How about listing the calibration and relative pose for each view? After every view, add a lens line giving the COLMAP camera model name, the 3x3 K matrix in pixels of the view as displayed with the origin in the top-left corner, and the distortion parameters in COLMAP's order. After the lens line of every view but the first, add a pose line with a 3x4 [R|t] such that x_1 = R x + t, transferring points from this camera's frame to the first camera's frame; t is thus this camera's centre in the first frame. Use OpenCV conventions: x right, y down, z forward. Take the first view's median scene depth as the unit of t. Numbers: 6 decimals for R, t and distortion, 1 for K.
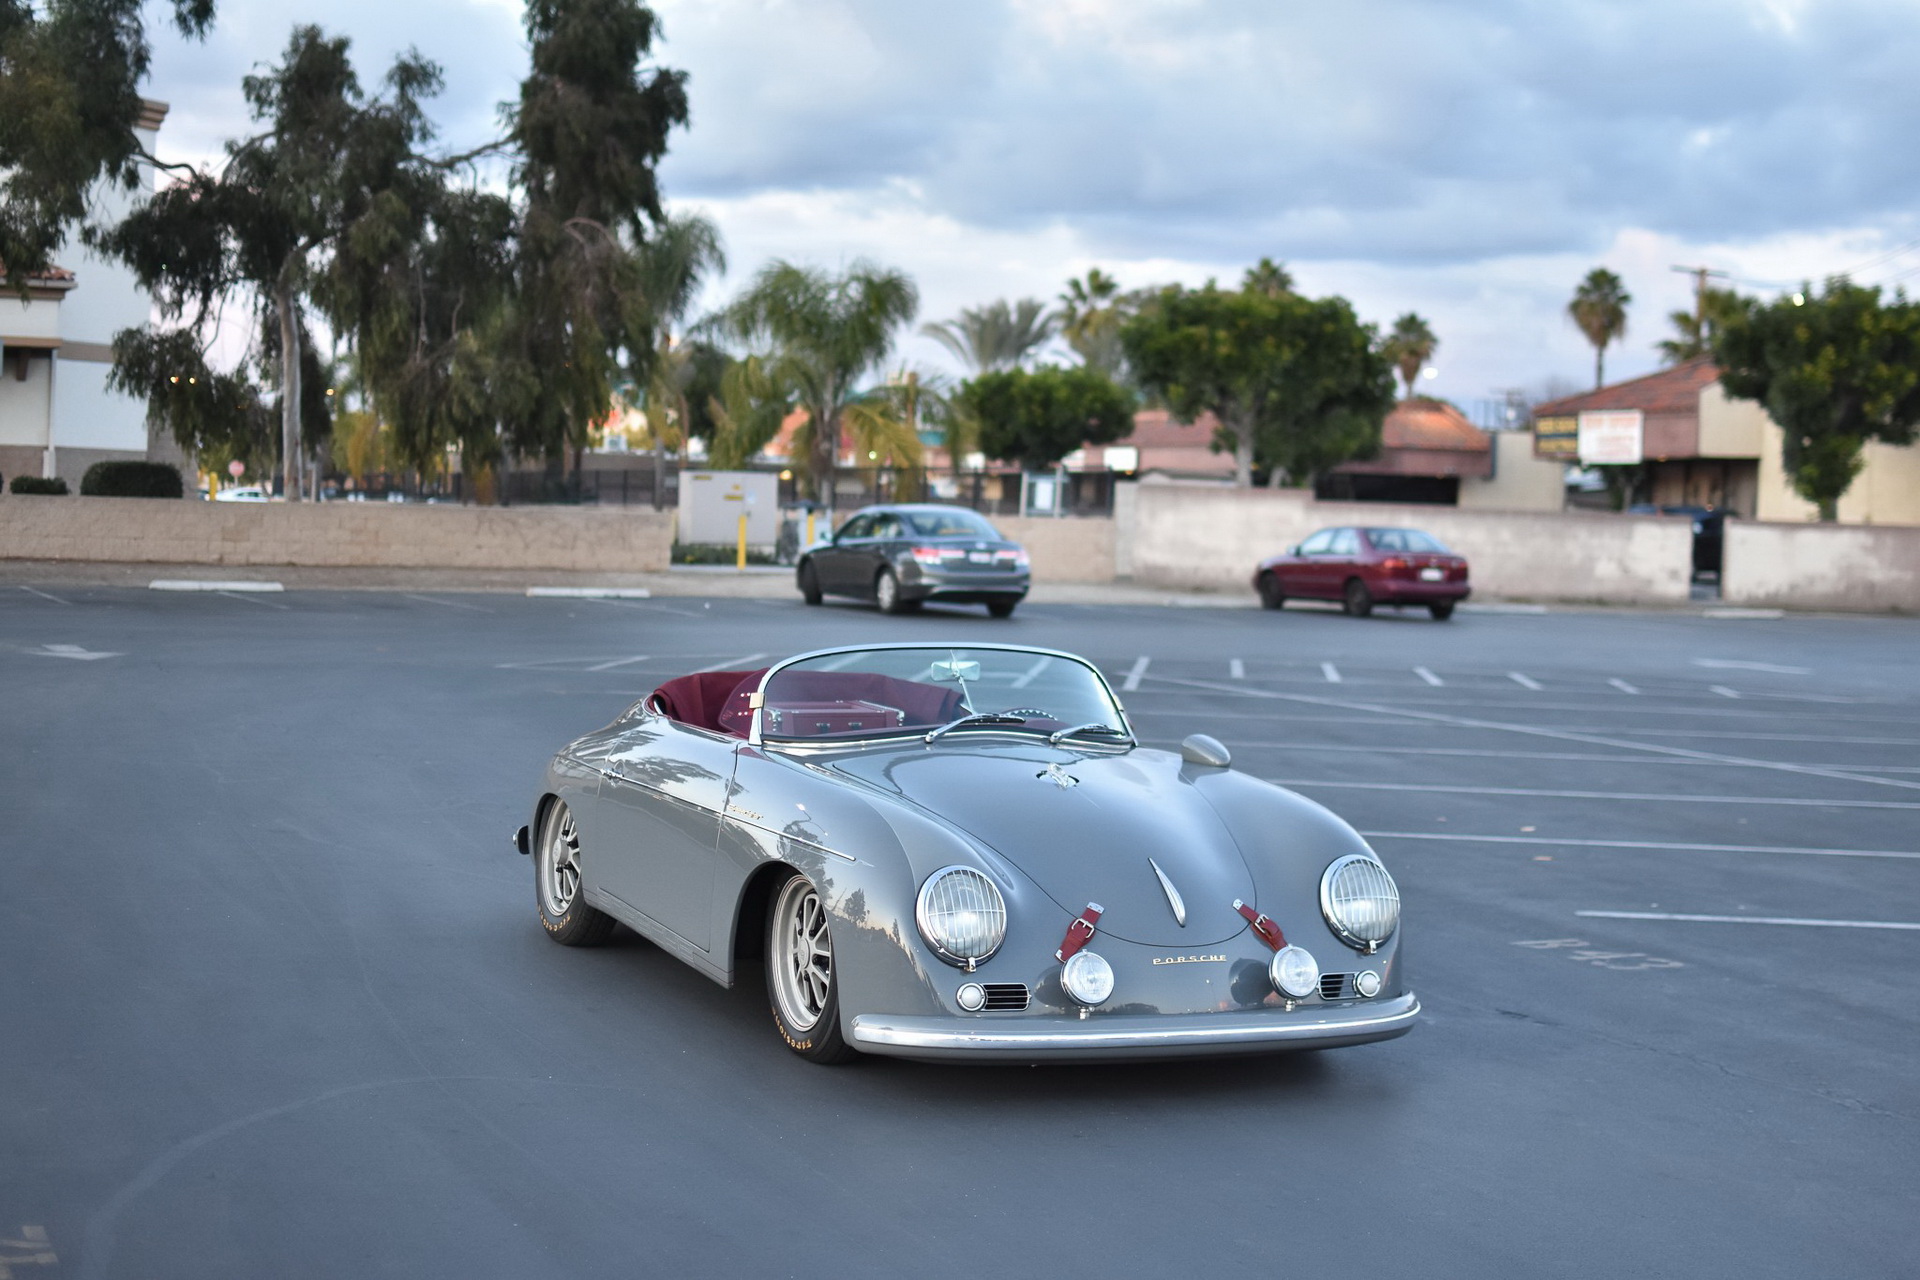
lens RADIAL K [[3121.4, 0, 730.8], [0, 3121.4, 640.8], [0, 0, 1]] dist [-0.137140, 0.100393]
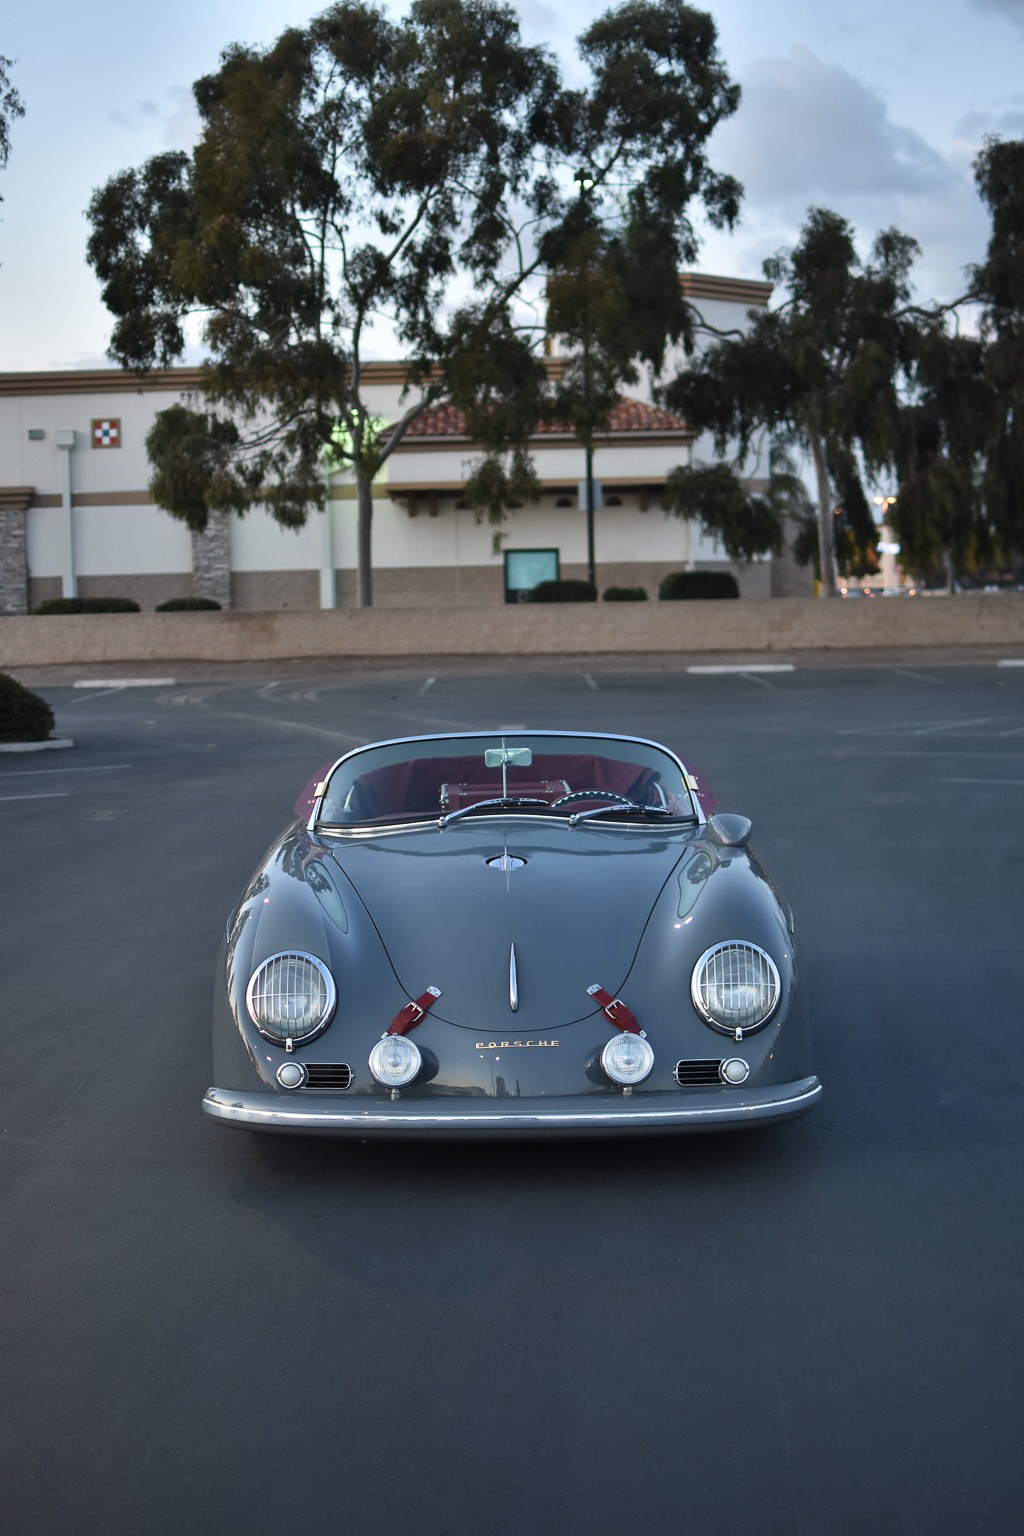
lens RADIAL K [[2403.3, 0, 509.1], [0, 2403.3, 767.5], [0, 0, 1]] dist [-0.219500, 0.200127]
pose [[0.909205, -0.022032, -0.415766, 0.139054], [0.033674, 0.999219, 0.020688, -0.001113], [0.414985, -0.032810, 0.909236, 0.085373]]
